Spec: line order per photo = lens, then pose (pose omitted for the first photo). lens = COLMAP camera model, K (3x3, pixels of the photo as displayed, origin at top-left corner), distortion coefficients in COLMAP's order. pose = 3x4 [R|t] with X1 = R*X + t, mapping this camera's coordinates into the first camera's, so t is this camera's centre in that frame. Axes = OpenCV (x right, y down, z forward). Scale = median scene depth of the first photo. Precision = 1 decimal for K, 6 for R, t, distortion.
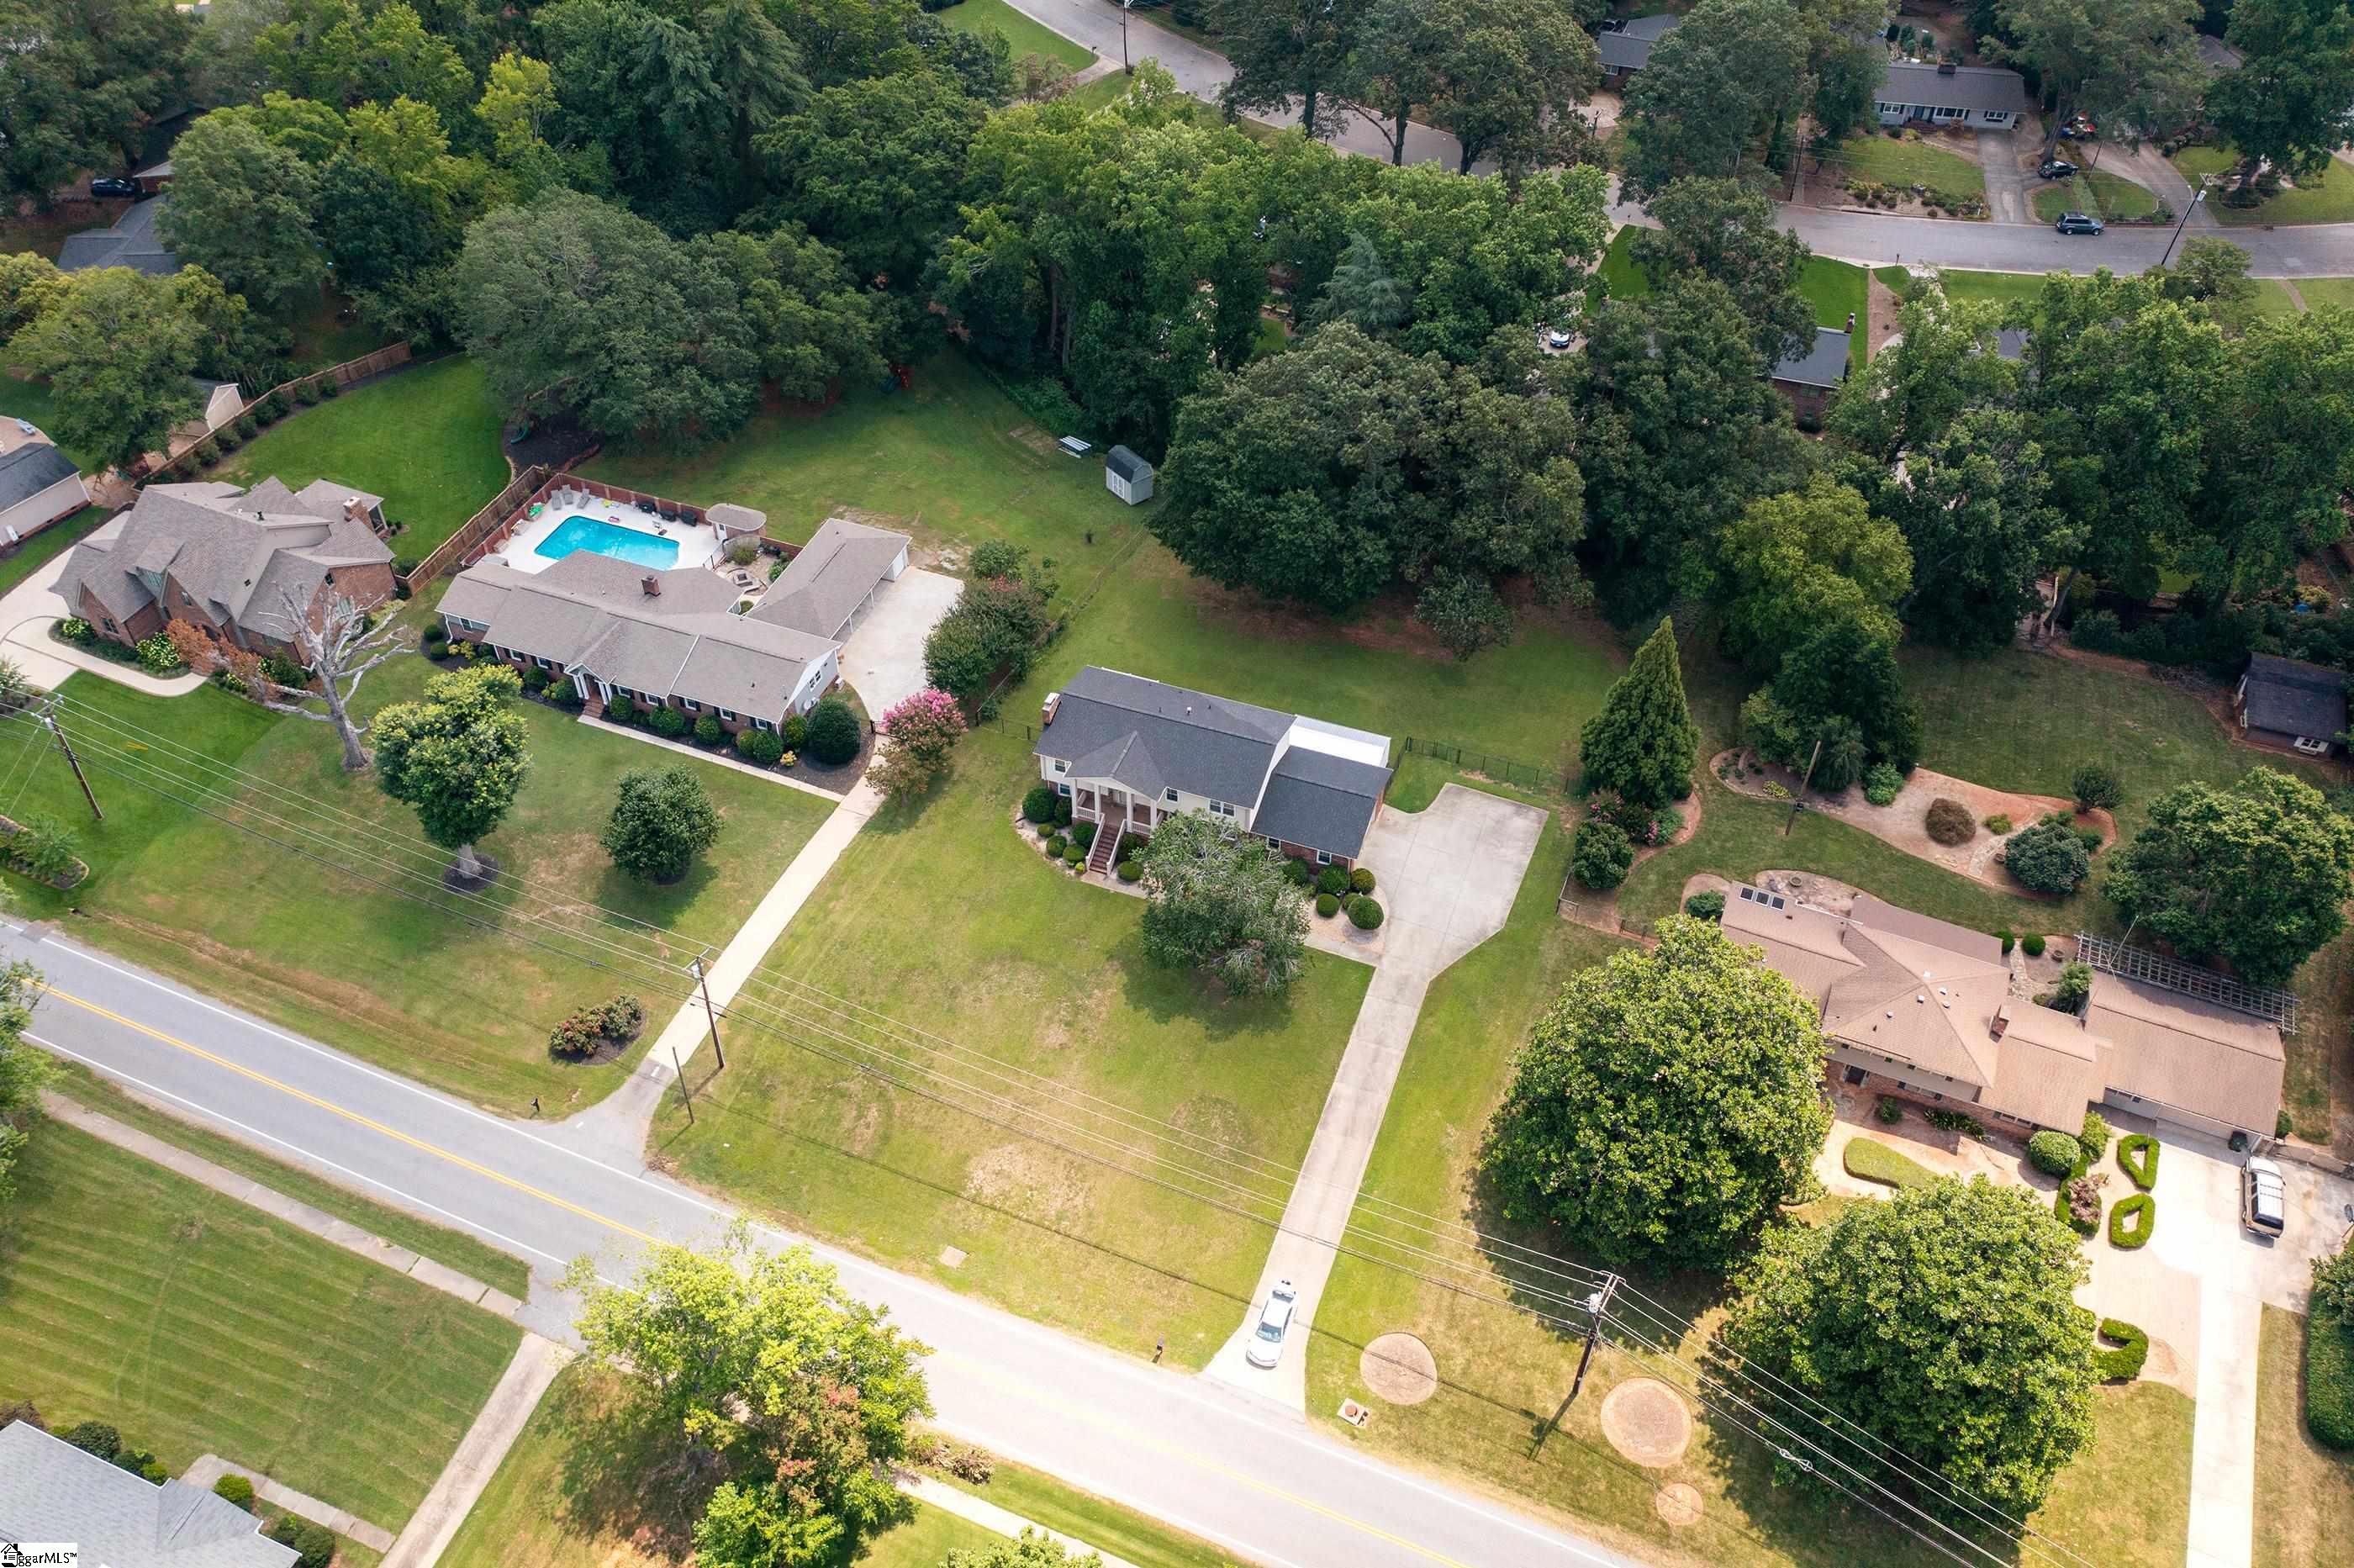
lens RADIAL K [[1857.4, 0, 1160.9], [0, 1857.4, 772.7], [0, 0, 1]] dist [-0.012210, 0.005192]
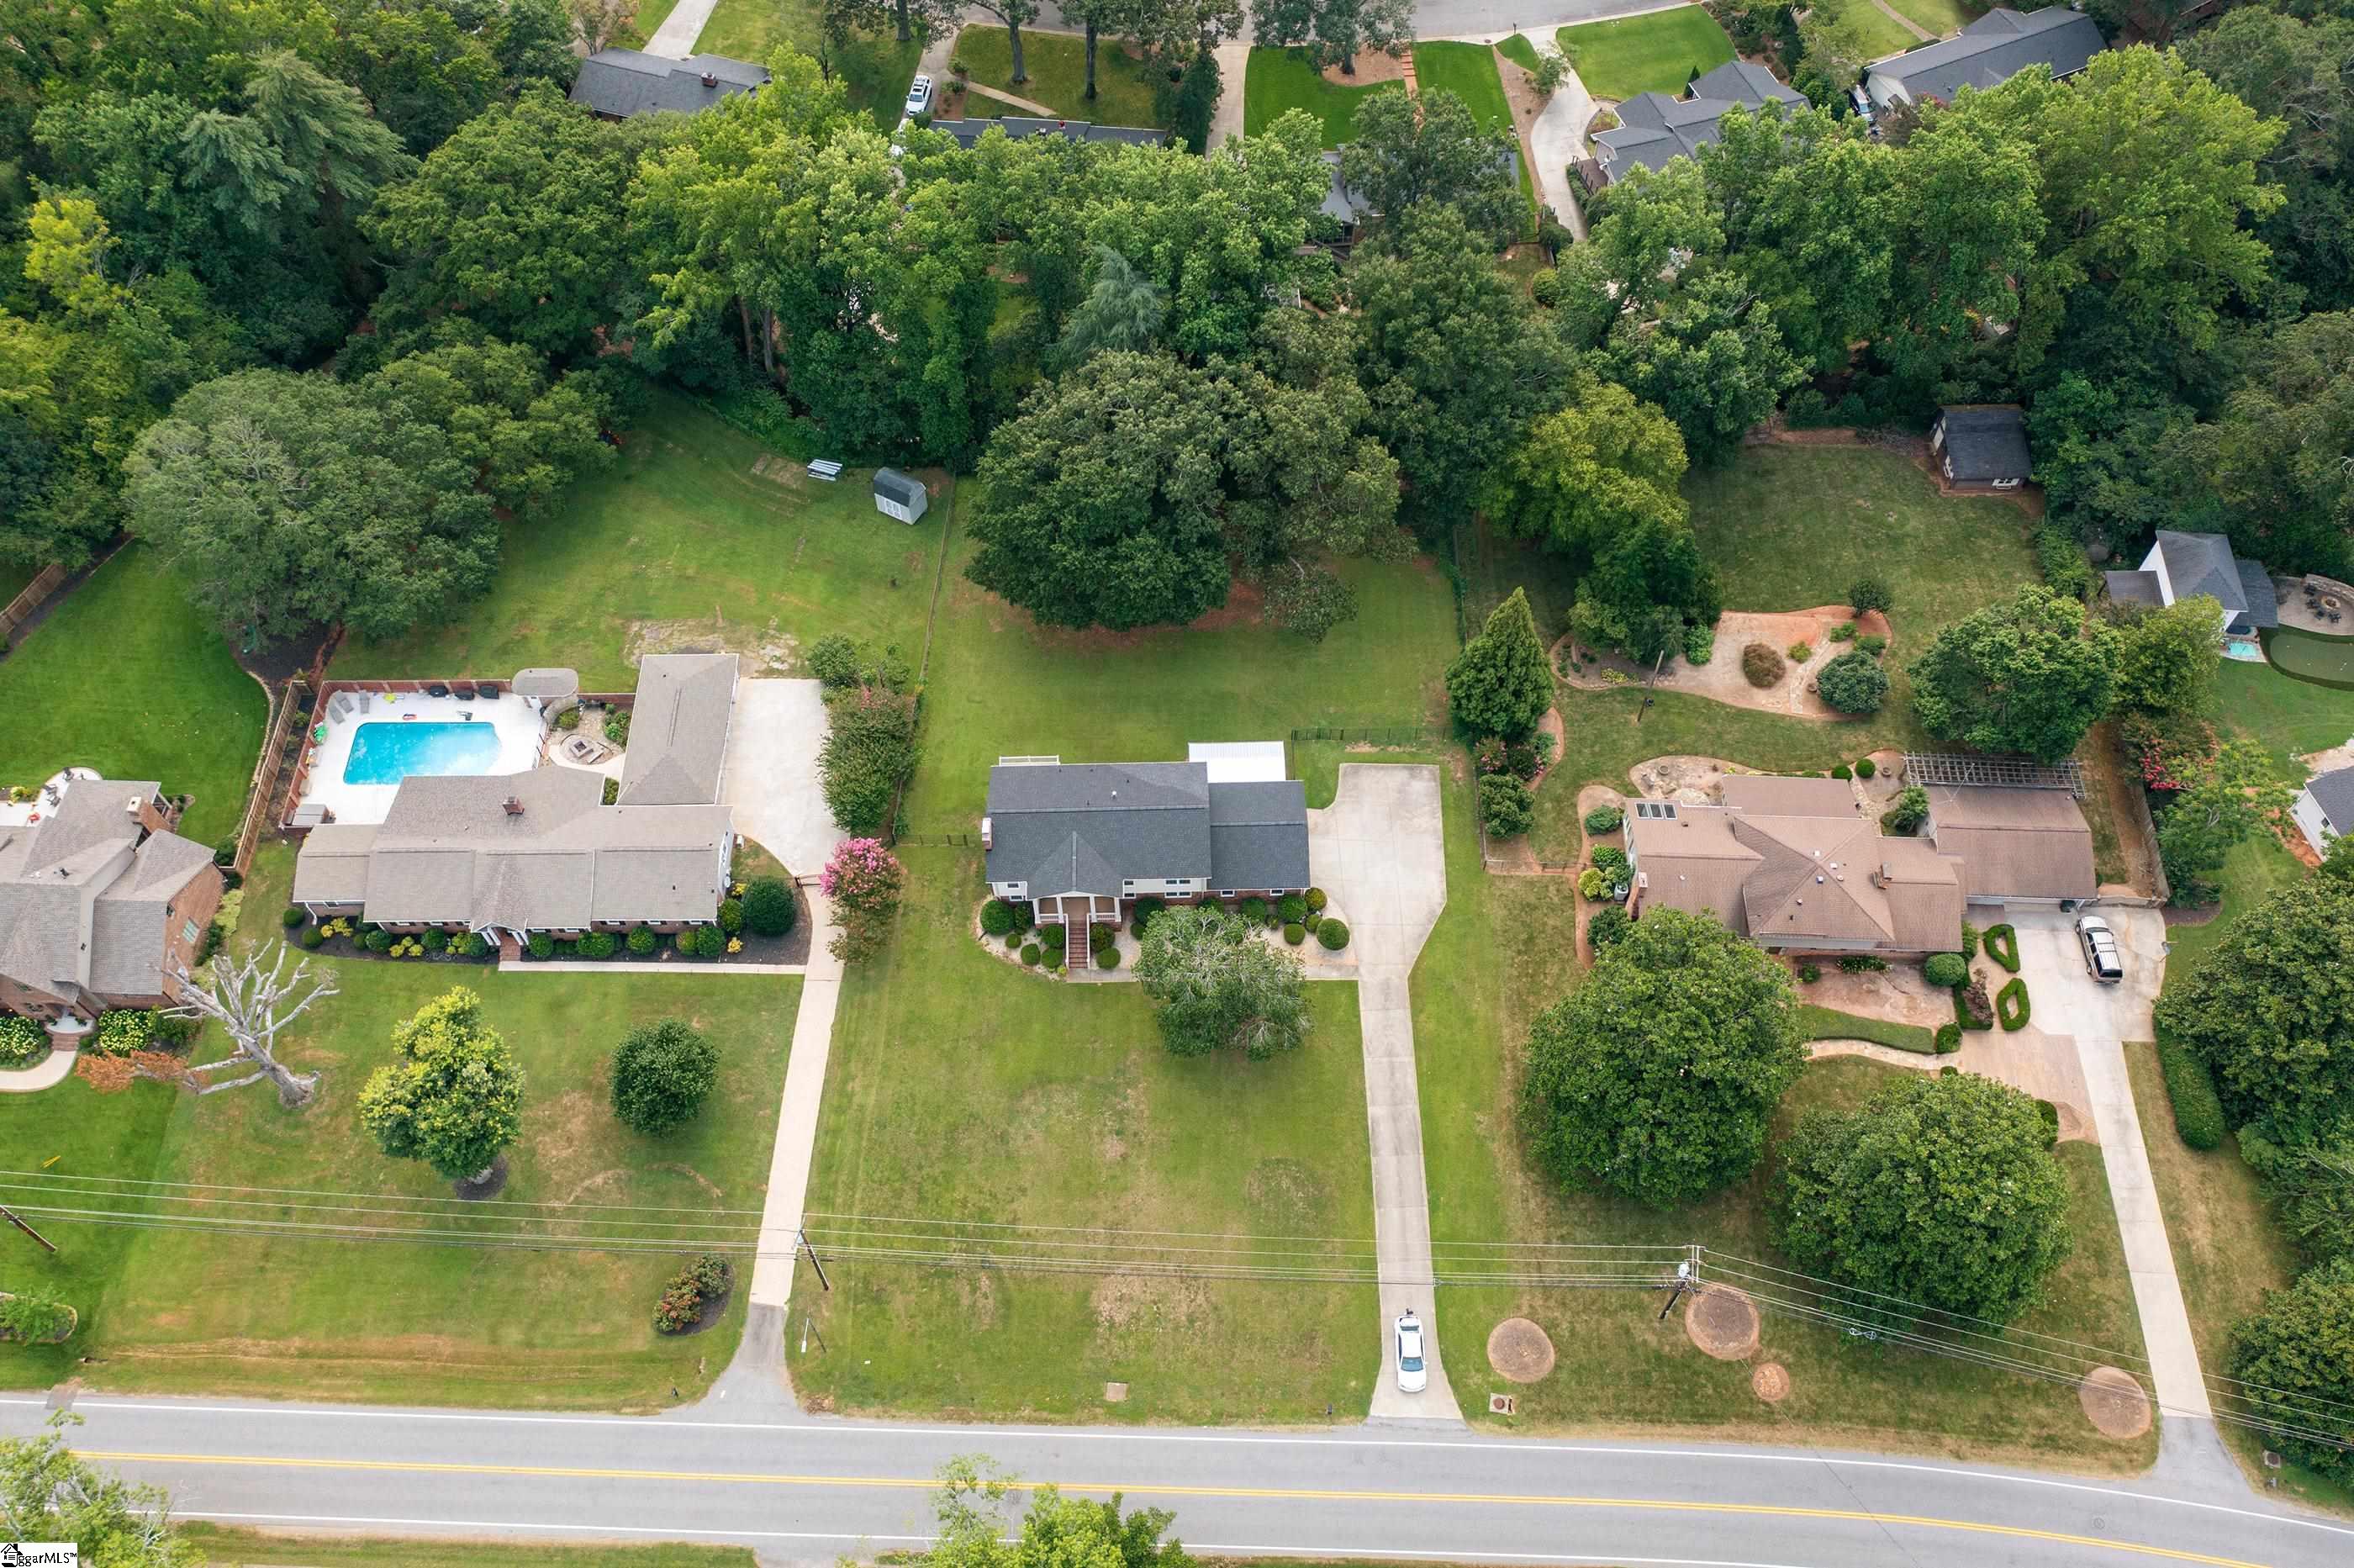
lens RADIAL K [[1857.4, 0, 1161.0], [0, 1857.4, 776.3], [0, 0, 1]] dist [-0.012210, 0.005192]
pose [[0.931970, -0.311138, 0.186080, -0.146348], [0.261782, 0.932637, 0.248311, -0.285660], [-0.250804, -0.182706, 0.950640, 0.006669]]
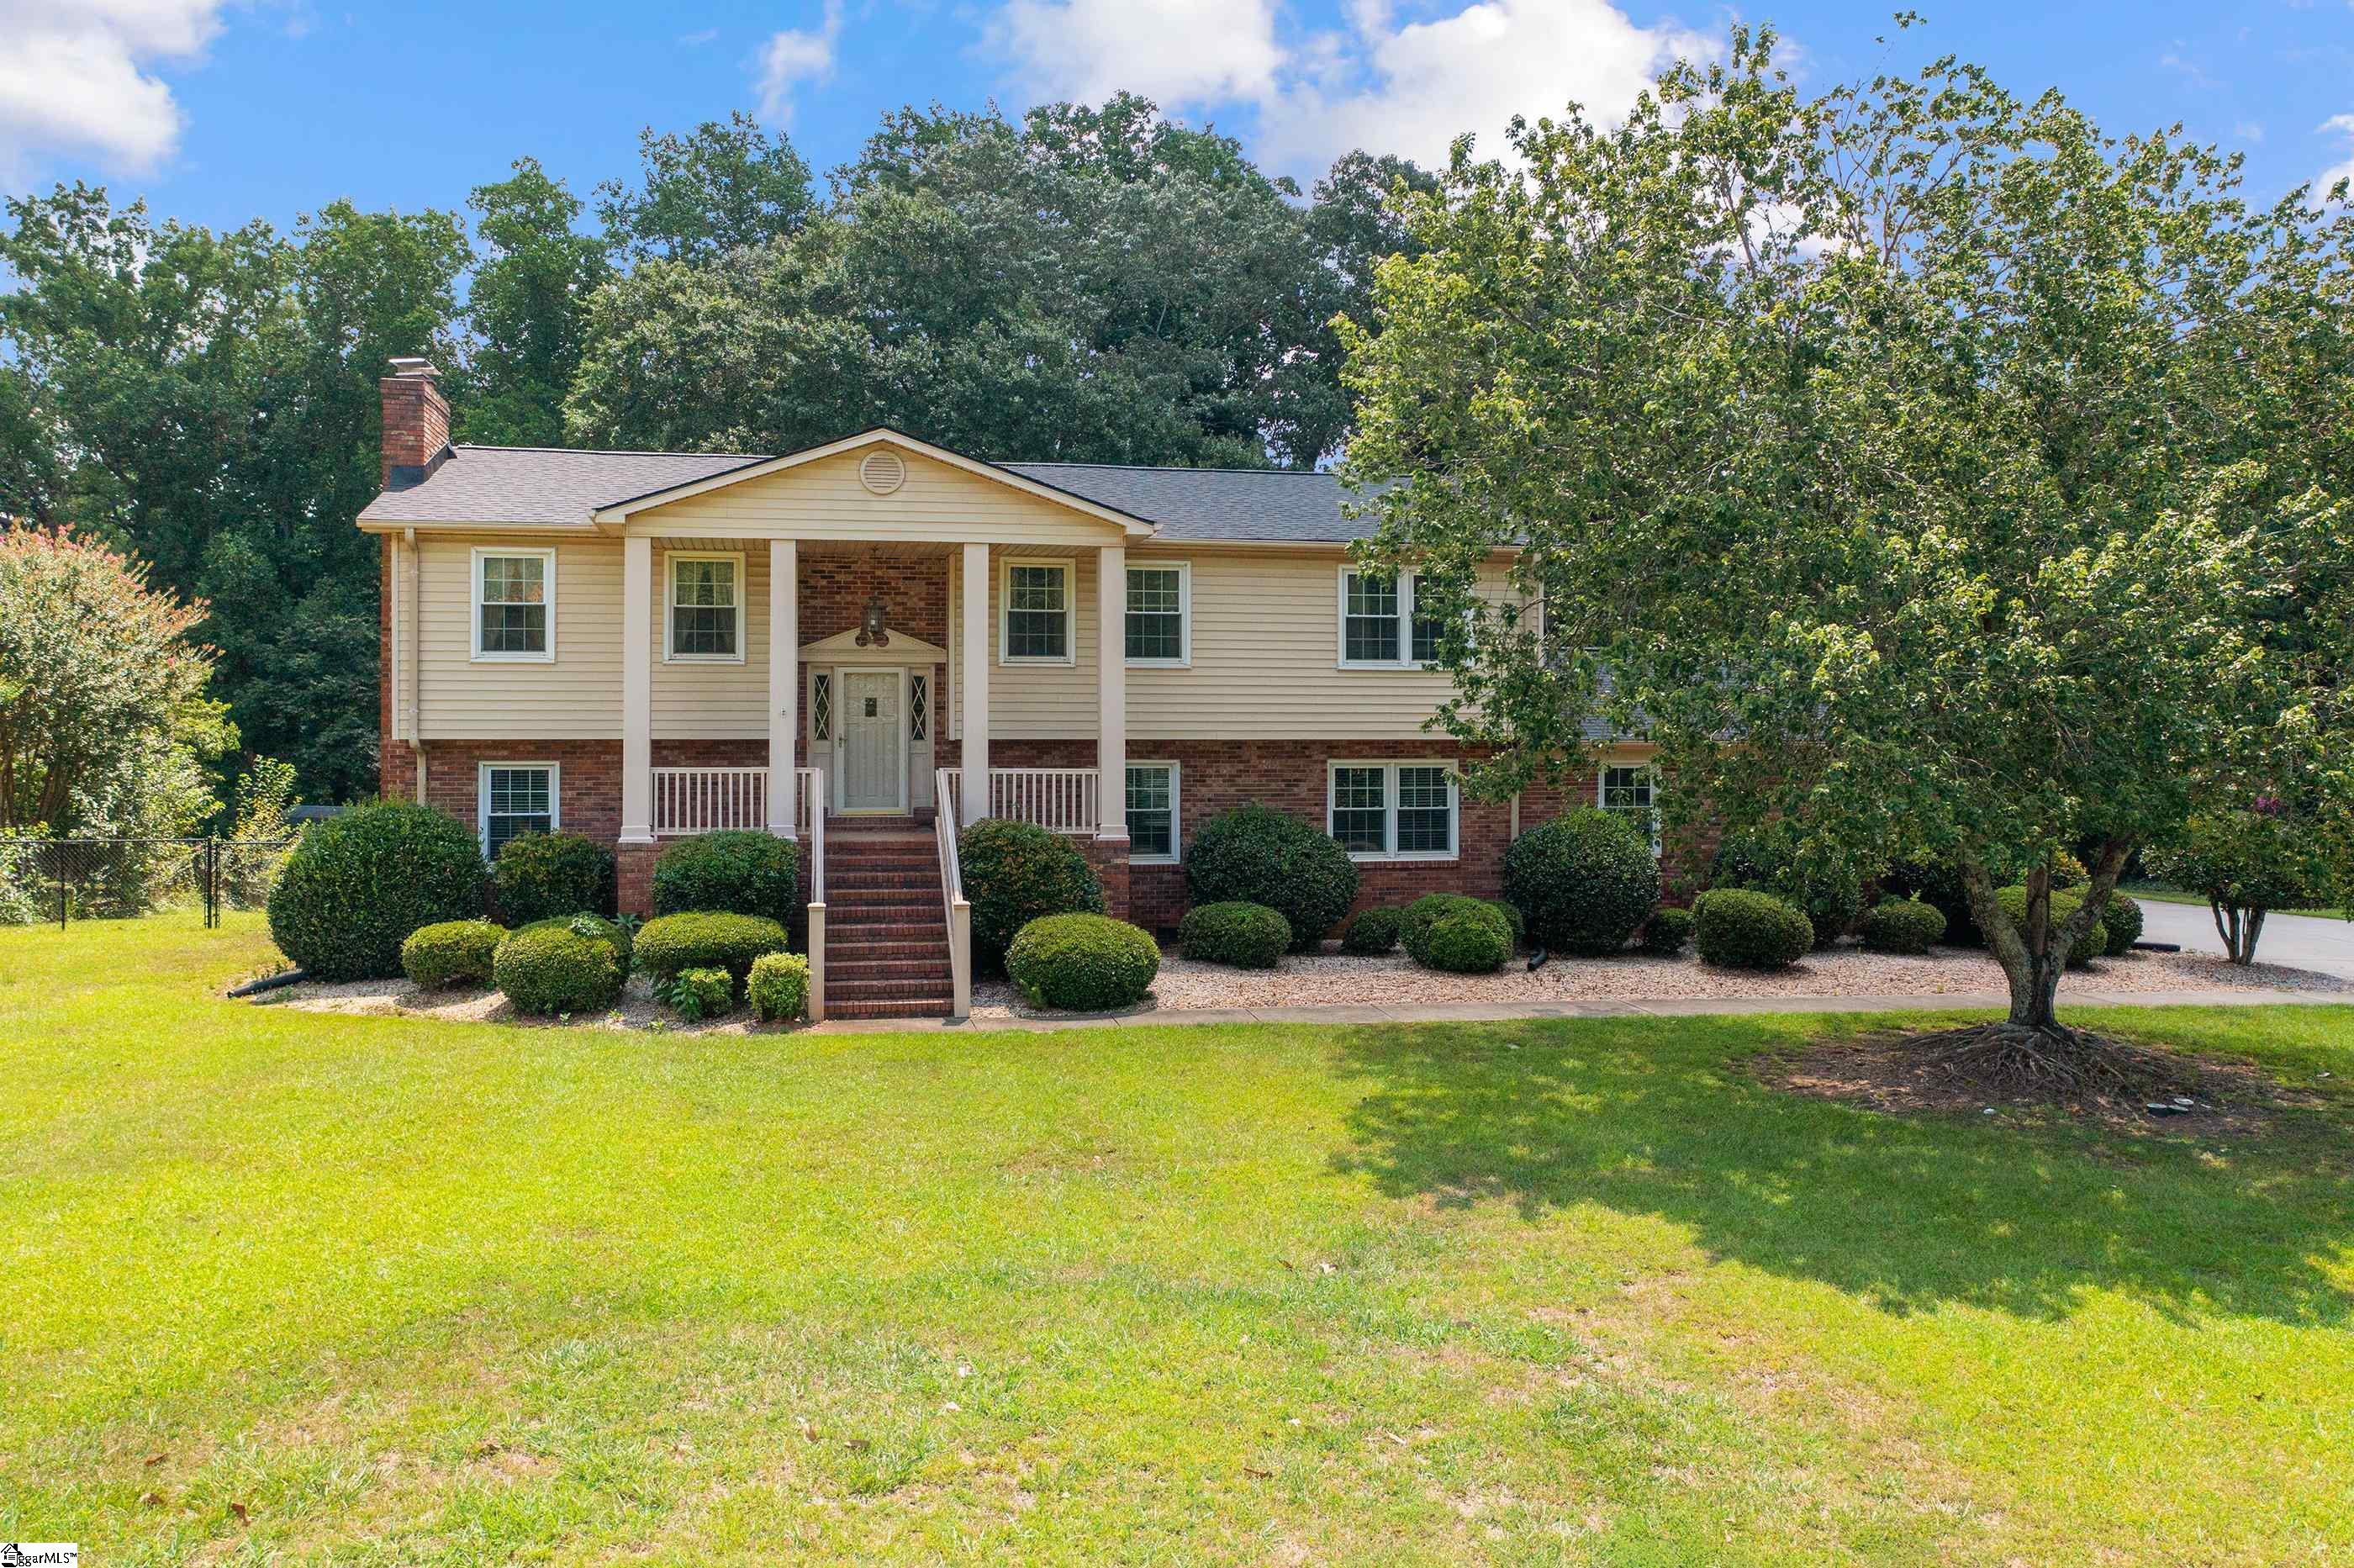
lens RADIAL K [[1857.4, 0, 1153.6], [0, 1857.4, 798.6], [0, 0, 1]] dist [-0.012210, 0.005192]
pose [[0.852483, -0.011834, 0.522621, -0.093291], [0.356493, 0.744371, -0.564645, 0.131951], [-0.382342, 0.667661, 0.638782, 0.844513]]
